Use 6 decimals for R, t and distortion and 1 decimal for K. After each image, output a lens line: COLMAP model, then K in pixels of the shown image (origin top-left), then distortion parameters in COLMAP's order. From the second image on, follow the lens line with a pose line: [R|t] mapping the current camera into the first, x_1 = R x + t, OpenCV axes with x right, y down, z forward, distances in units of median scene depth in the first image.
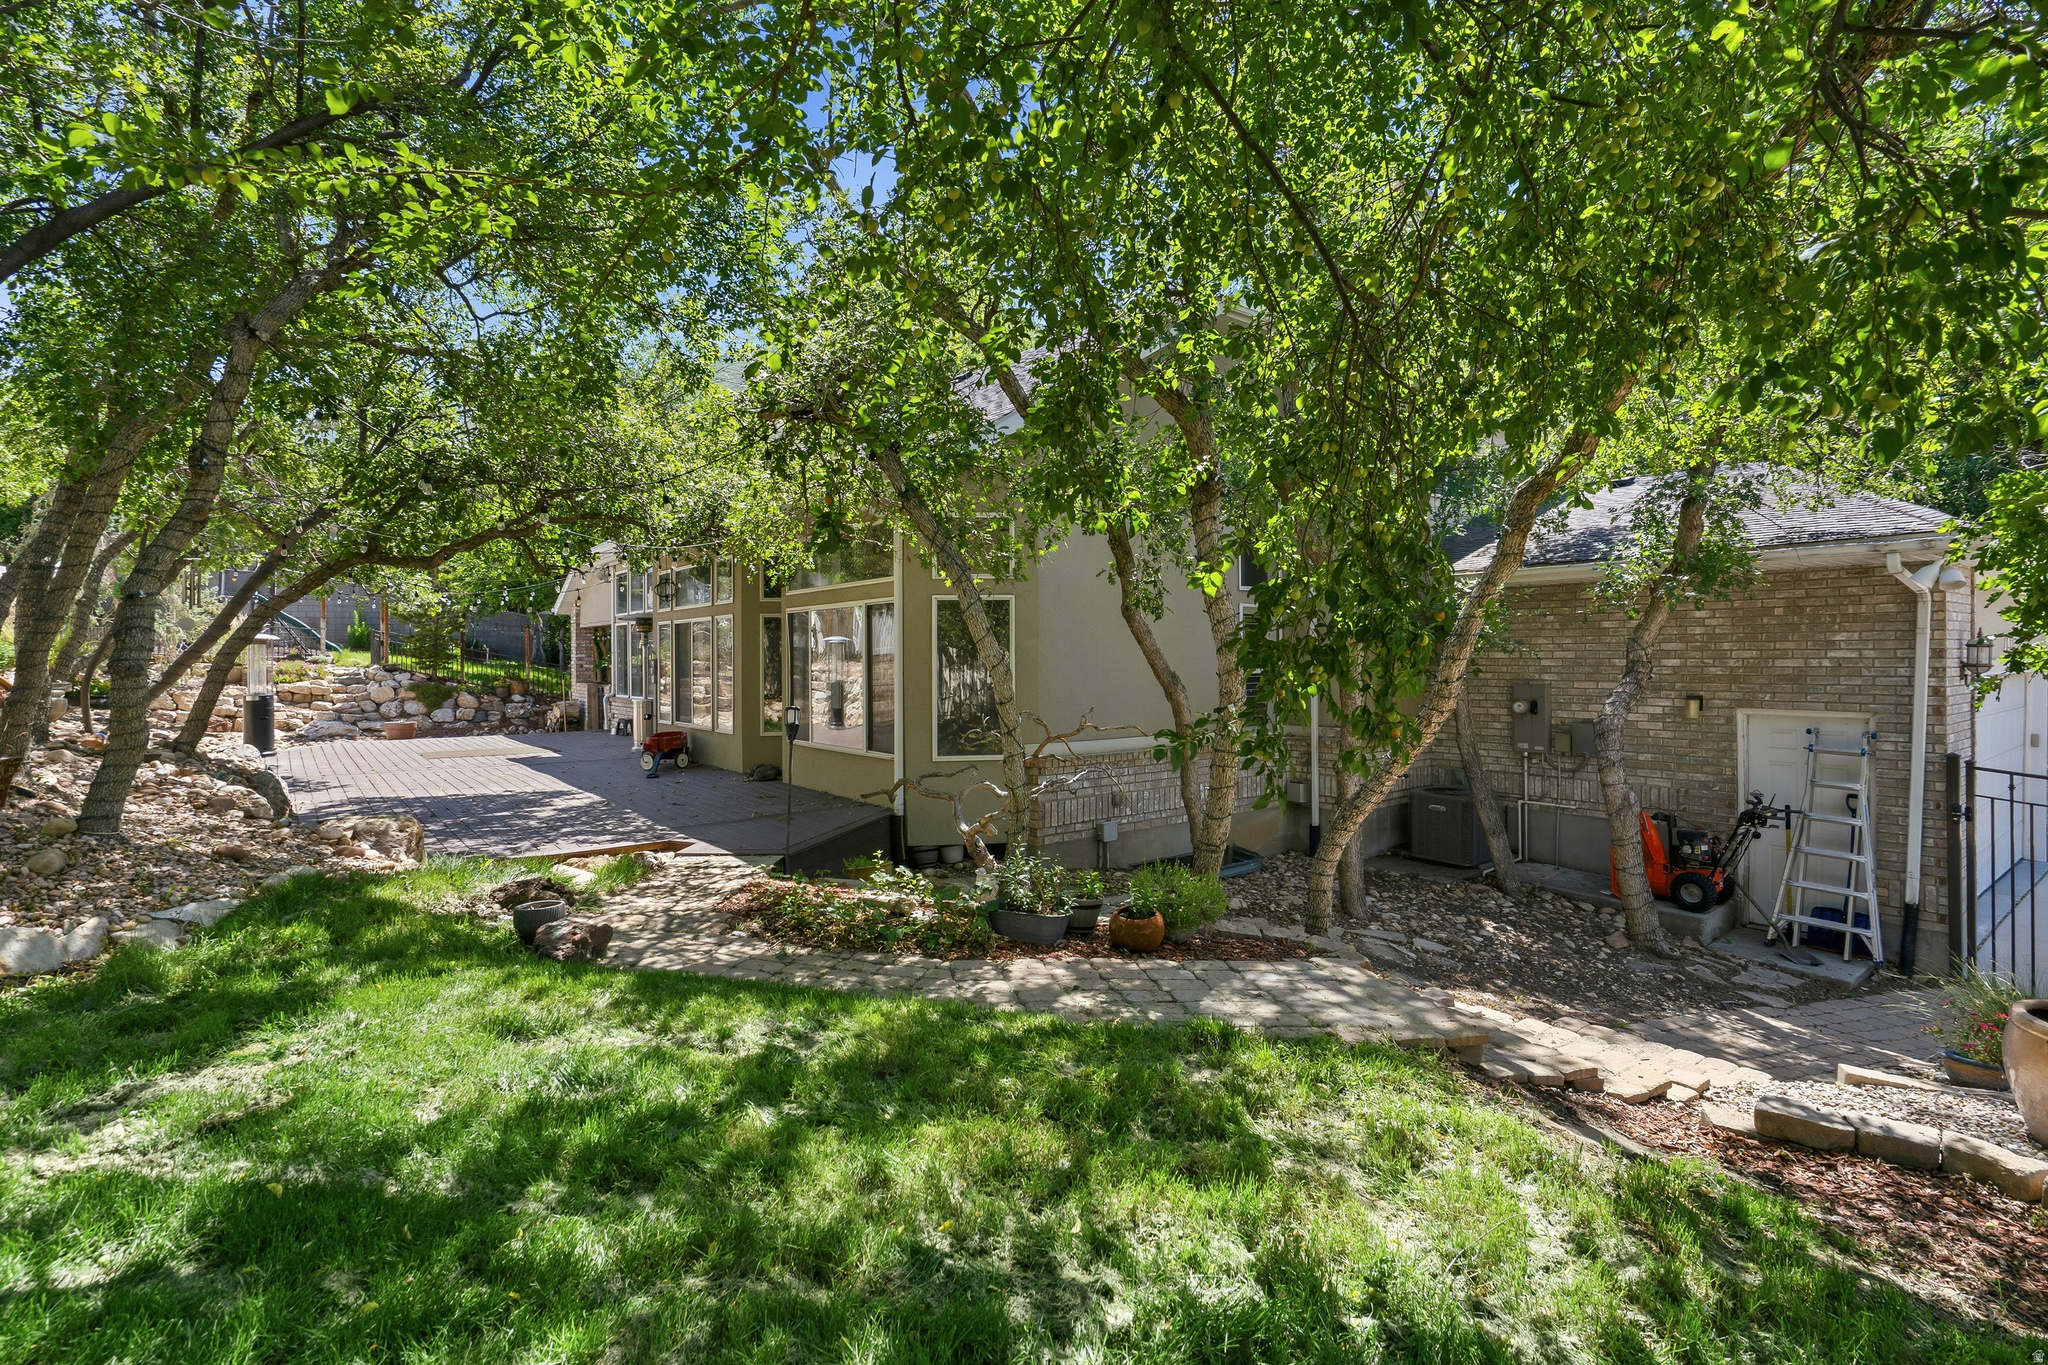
lens RADIAL K [[938.9, 0, 1008.4], [0, 938.9, 652.4], [0, 0, 1]] dist [-0.000697, 0.000088]
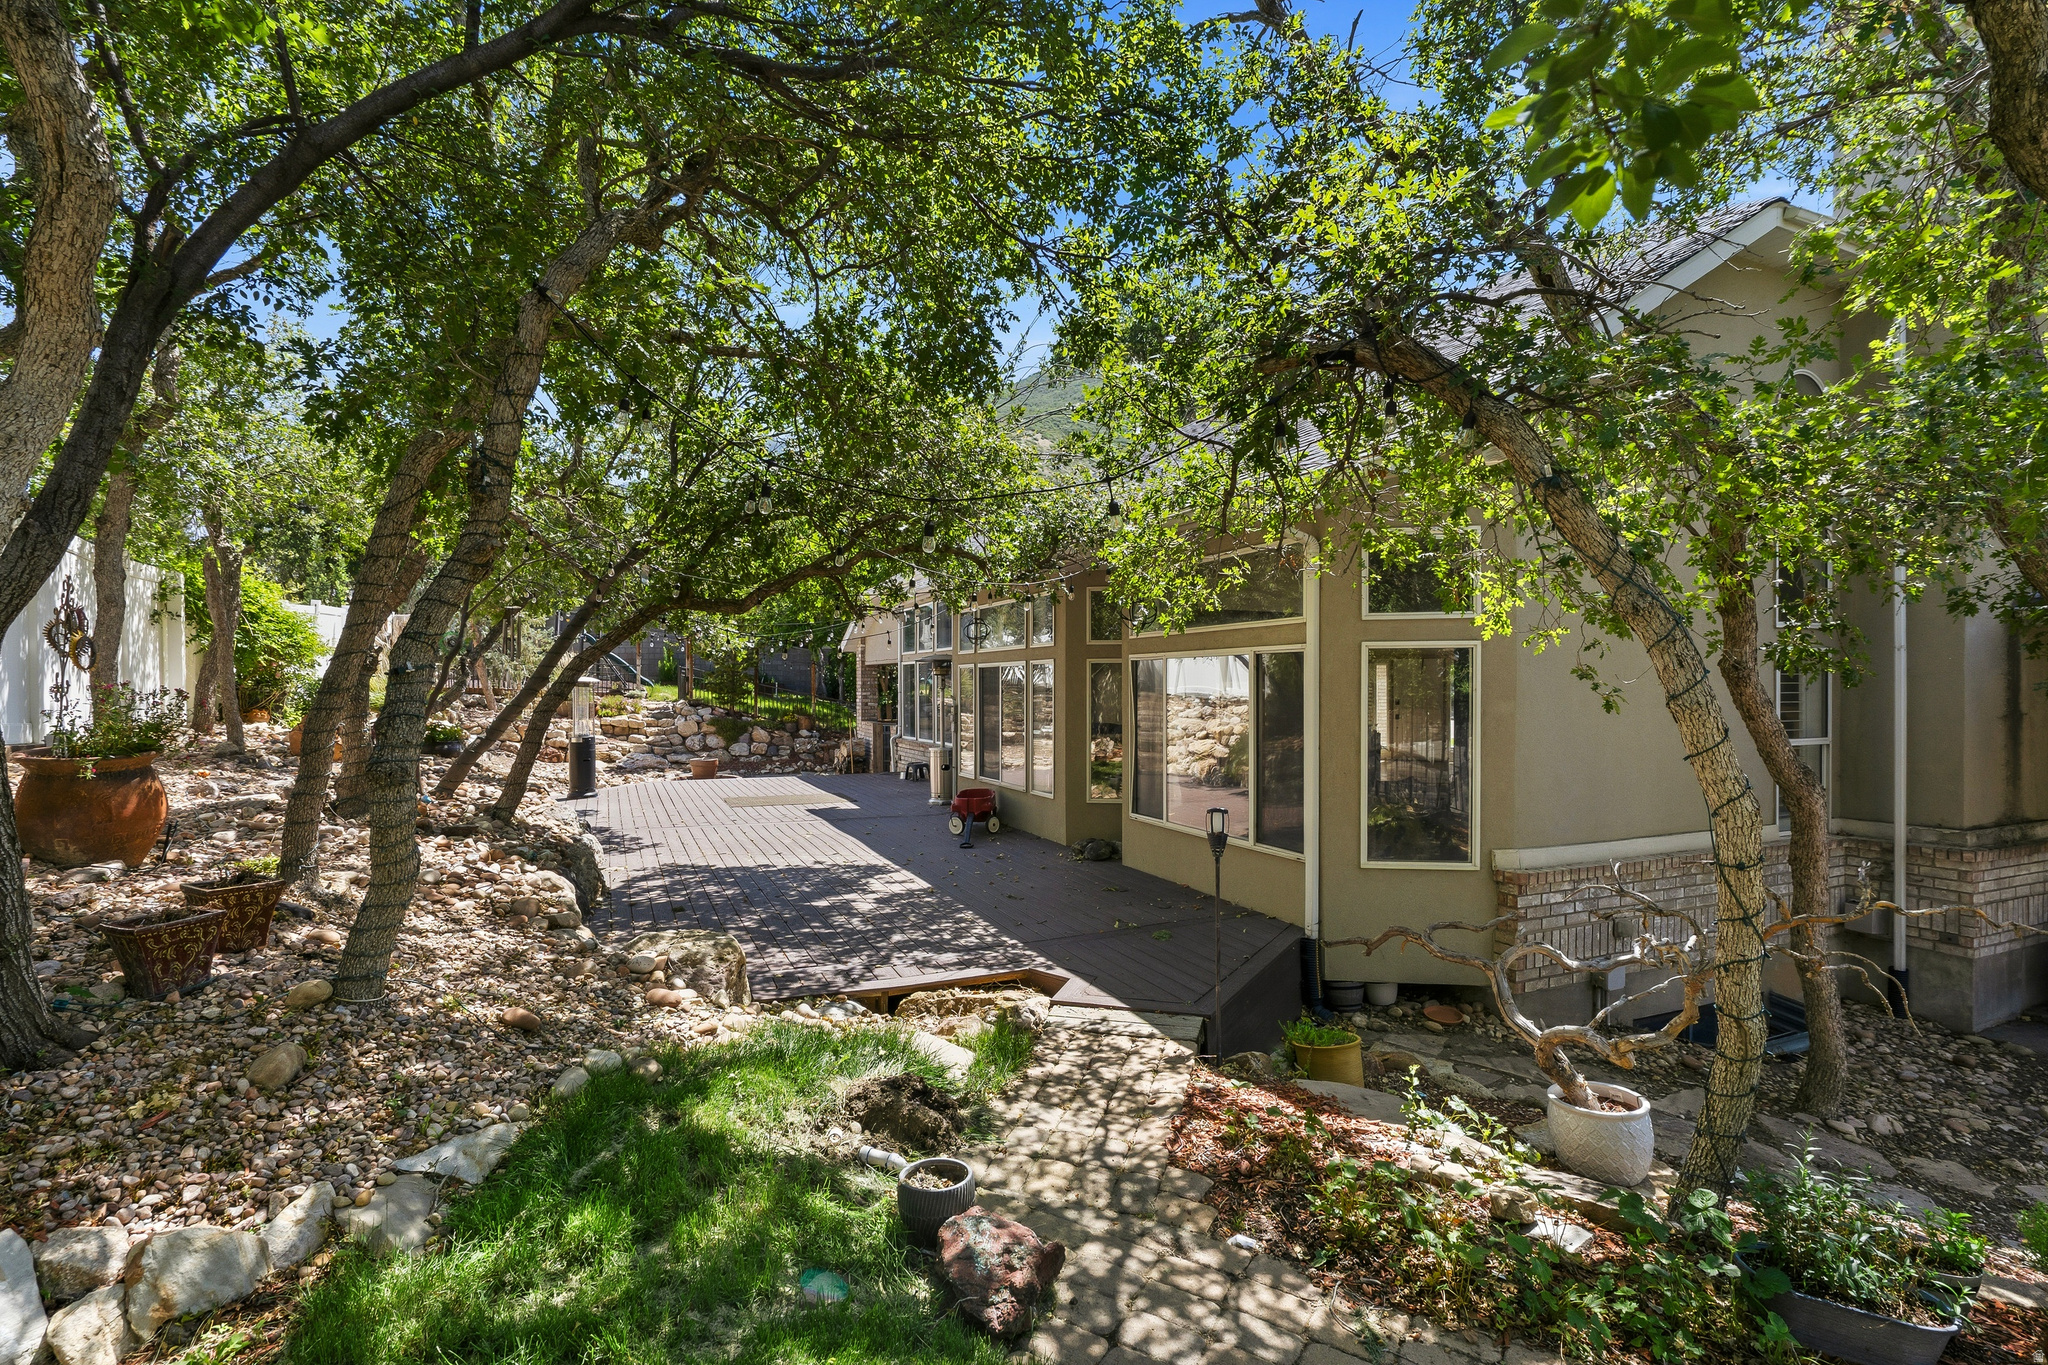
lens RADIAL K [[938.9, 0, 1025.1], [0, 938.9, 684.6], [0, 0, 1]] dist [-0.000697, 0.000088]
pose [[0.971112, 0.003860, -0.238591, -0.118824], [-0.003095, 0.999989, 0.003580, -0.021294], [0.238603, -0.002738, 0.971113, 0.167095]]
